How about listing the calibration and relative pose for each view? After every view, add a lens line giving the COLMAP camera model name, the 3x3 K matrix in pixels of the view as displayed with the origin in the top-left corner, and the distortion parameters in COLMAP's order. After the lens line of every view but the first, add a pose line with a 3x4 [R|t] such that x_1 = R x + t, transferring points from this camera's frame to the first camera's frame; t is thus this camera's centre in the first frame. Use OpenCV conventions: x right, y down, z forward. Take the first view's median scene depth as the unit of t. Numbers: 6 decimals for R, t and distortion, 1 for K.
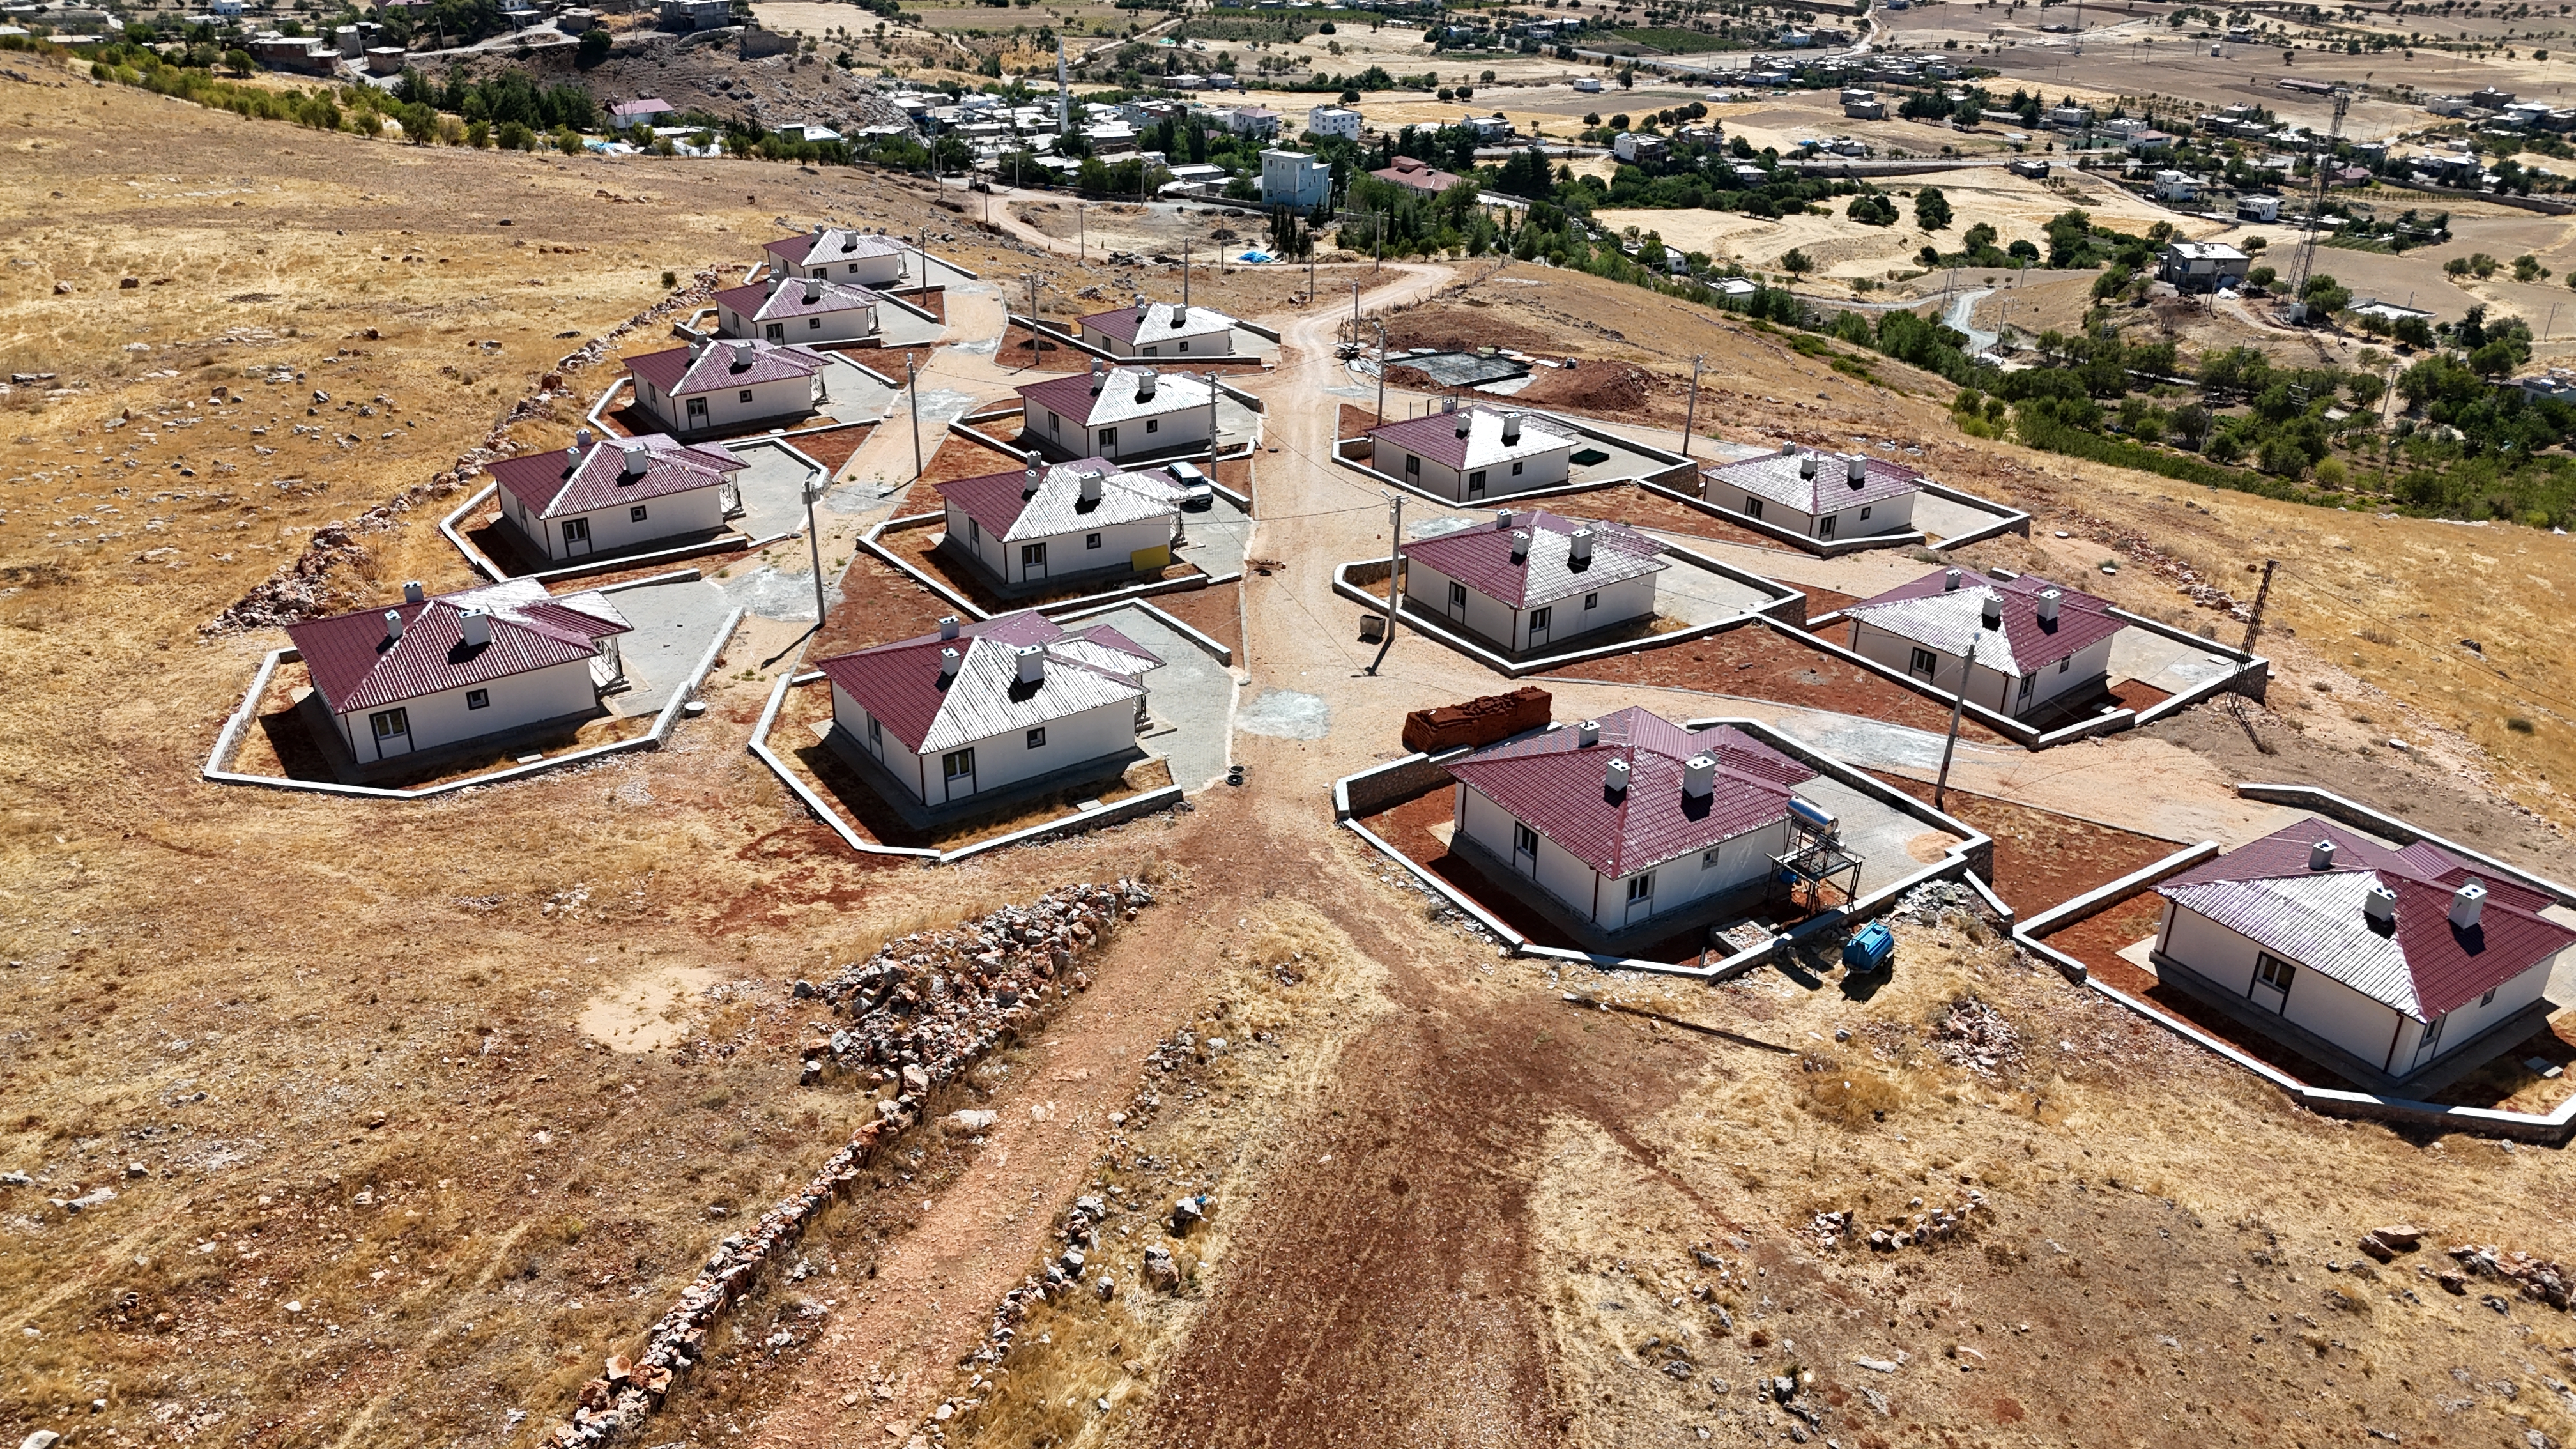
lens RADIAL K [[1900.8, 0, 1281.1], [0, 1900.8, 717.4], [0, 0, 1]] dist [0.069132, -0.064431]
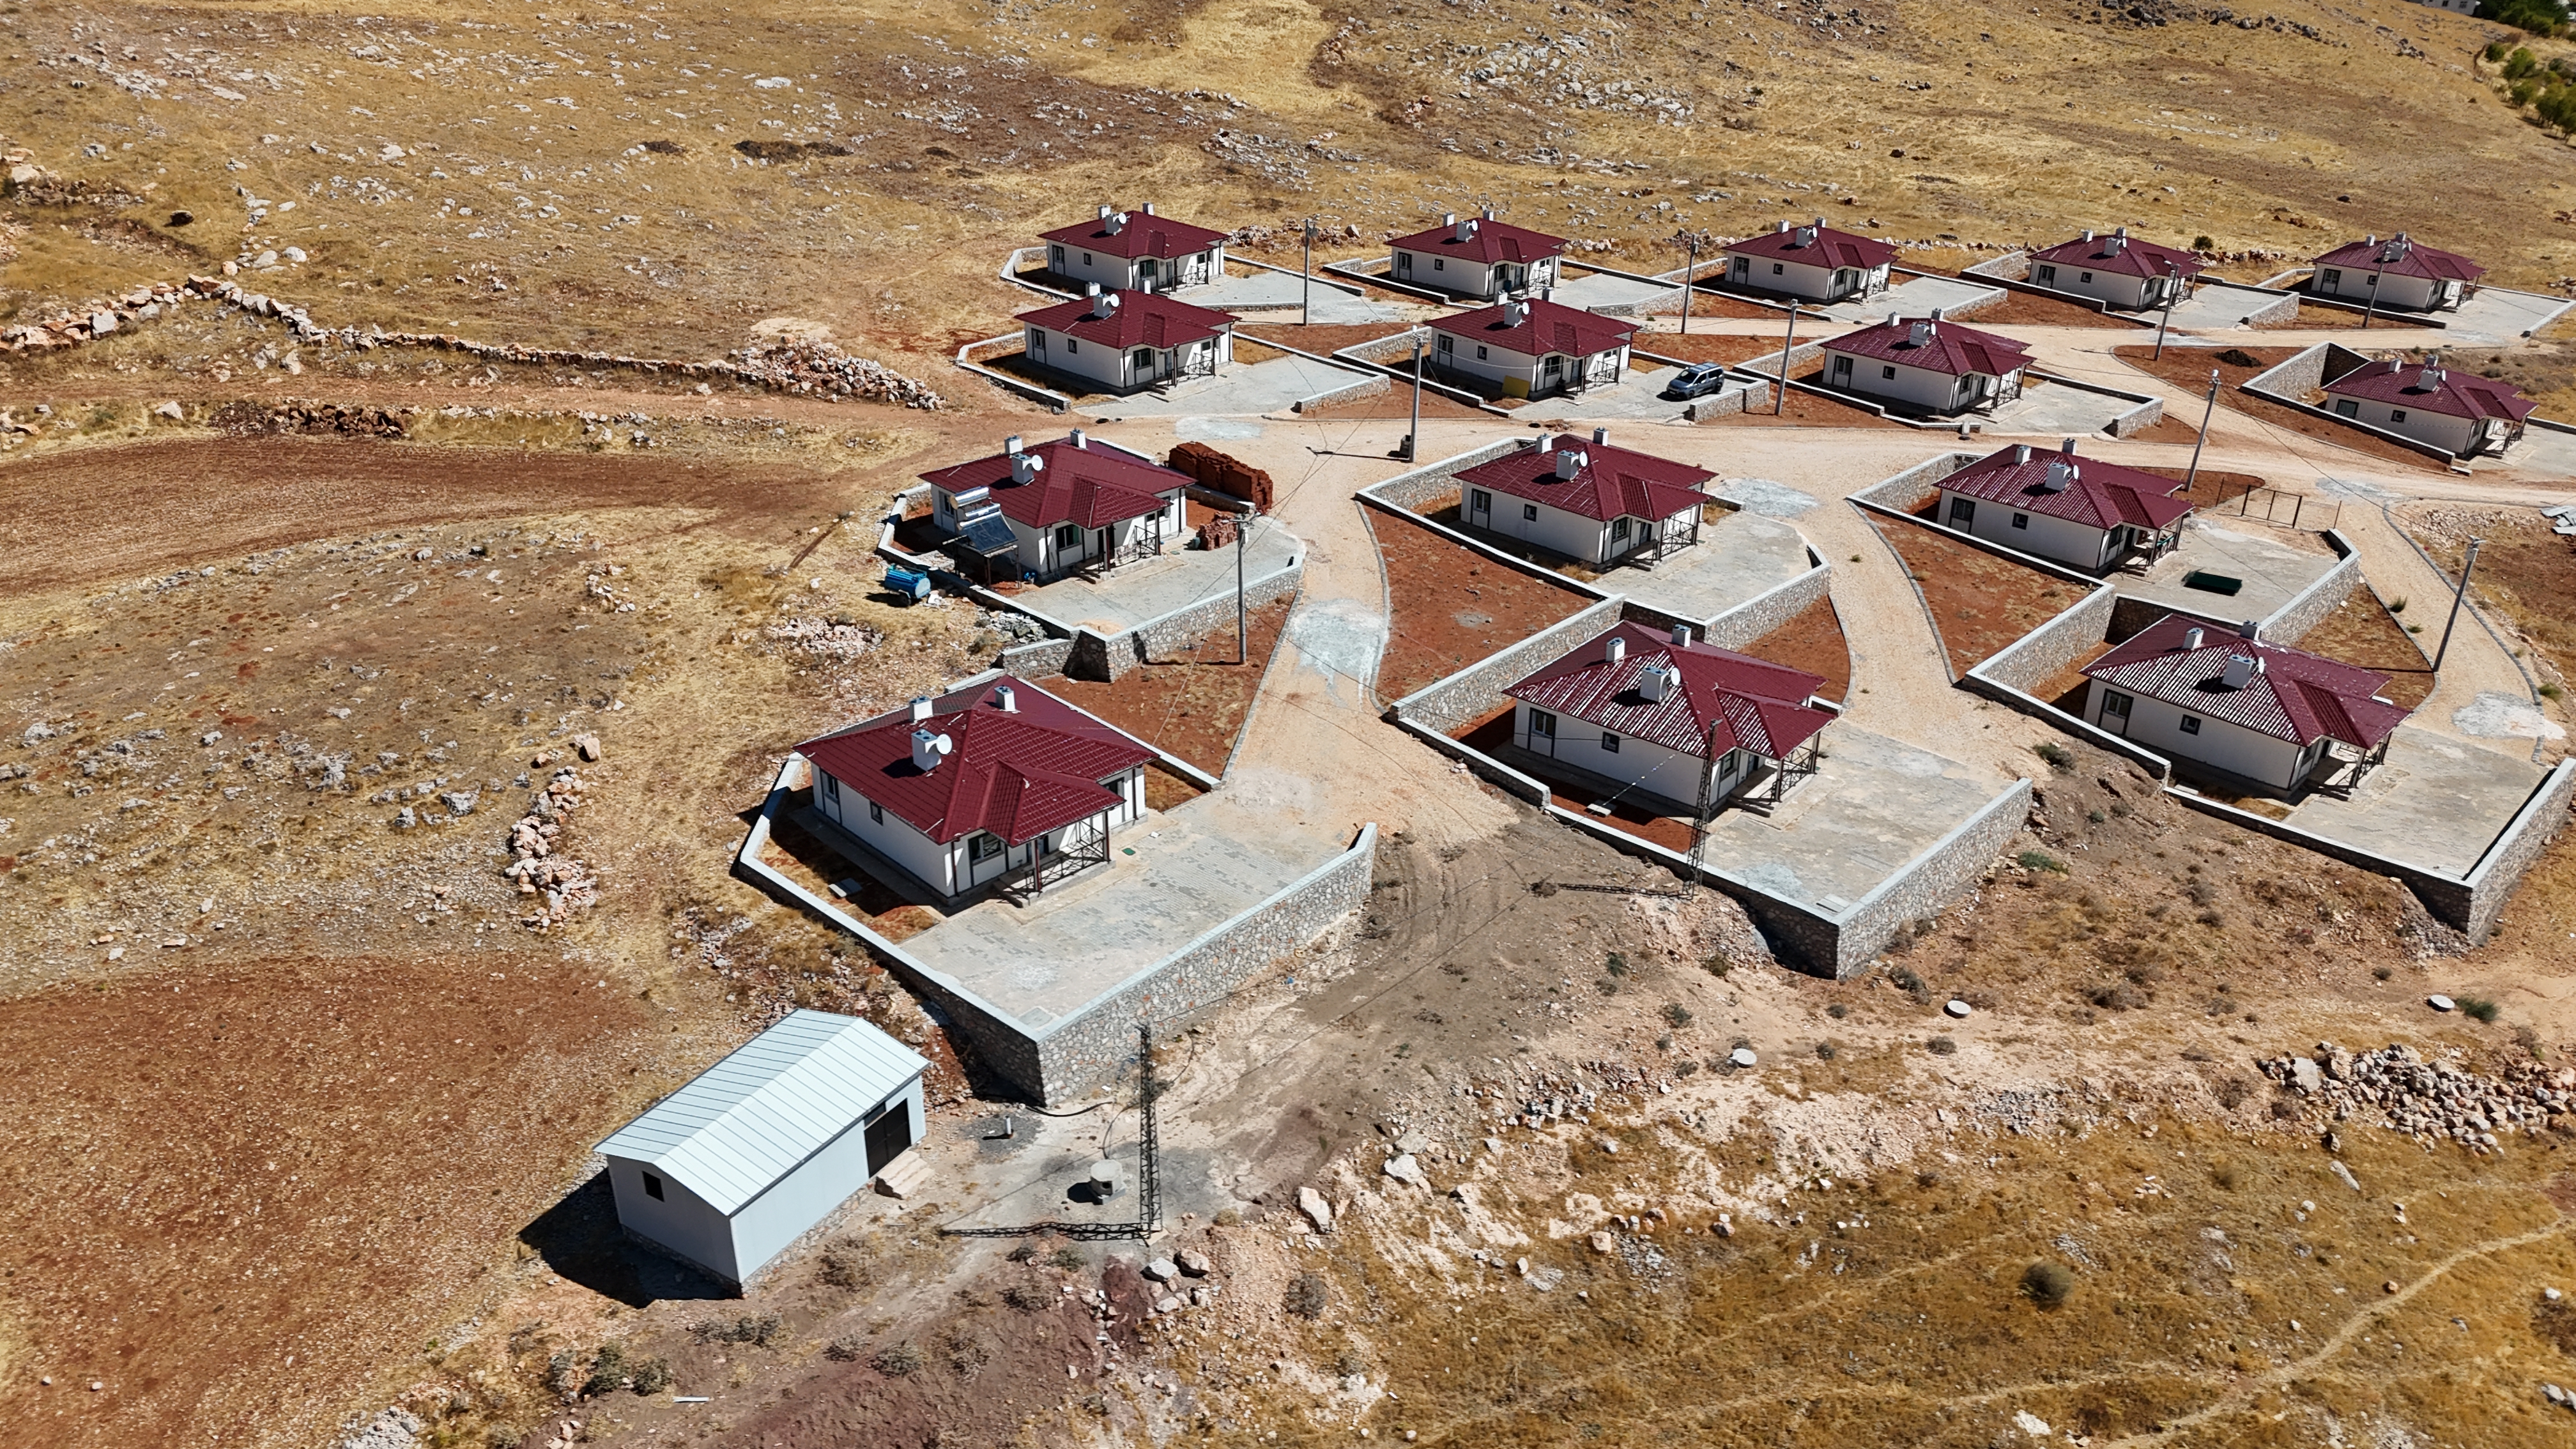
lens RADIAL K [[1900.8, 0, 1286.0], [0, 1900.8, 712.2], [0, 0, 1]] dist [0.069132, -0.064431]
pose [[0.181619, 0.425997, -0.886308, 0.335066], [-0.435504, 0.842934, 0.315908, -0.072511], [0.881675, 0.328616, 0.338616, 0.172181]]
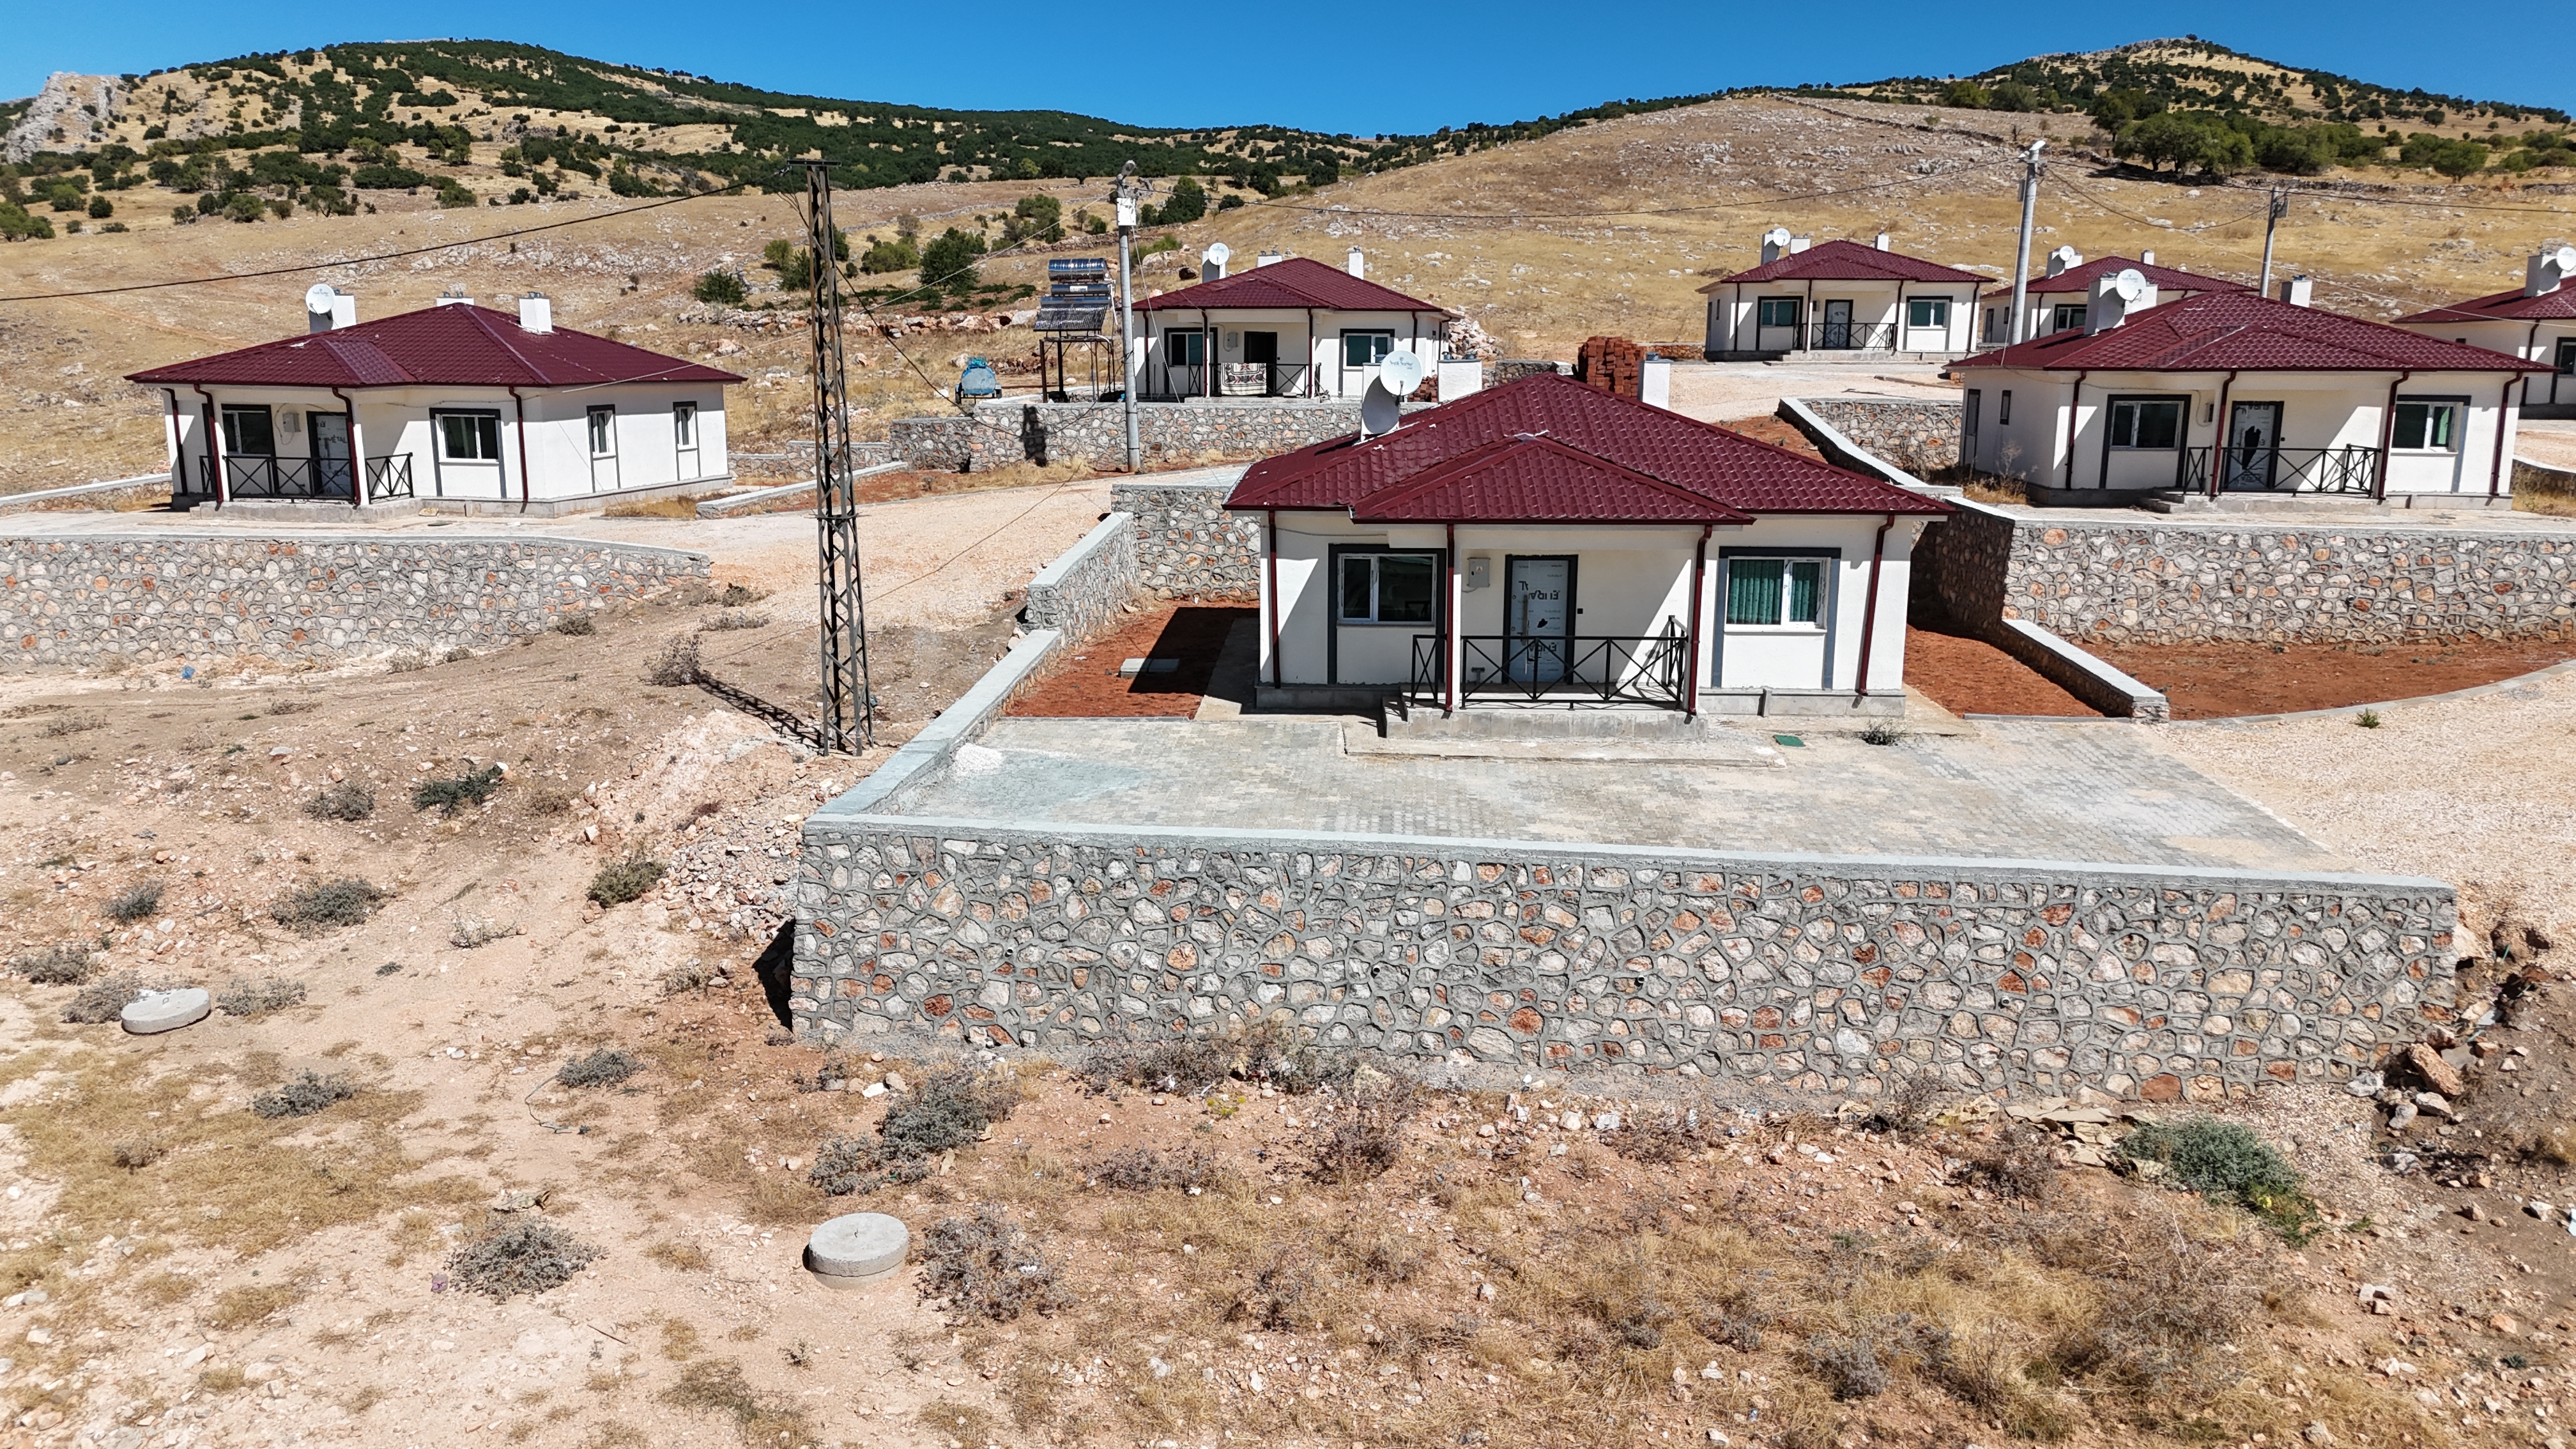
lens RADIAL K [[1900.8, 0, 1288.2], [0, 1900.8, 718.0], [0, 0, 1]] dist [0.069132, -0.064431]
pose [[-0.657187, 0.130183, -0.742400, 0.195710], [-0.342945, 0.825463, 0.448330, -0.045667], [0.671188, 0.549239, -0.497838, 0.352240]]
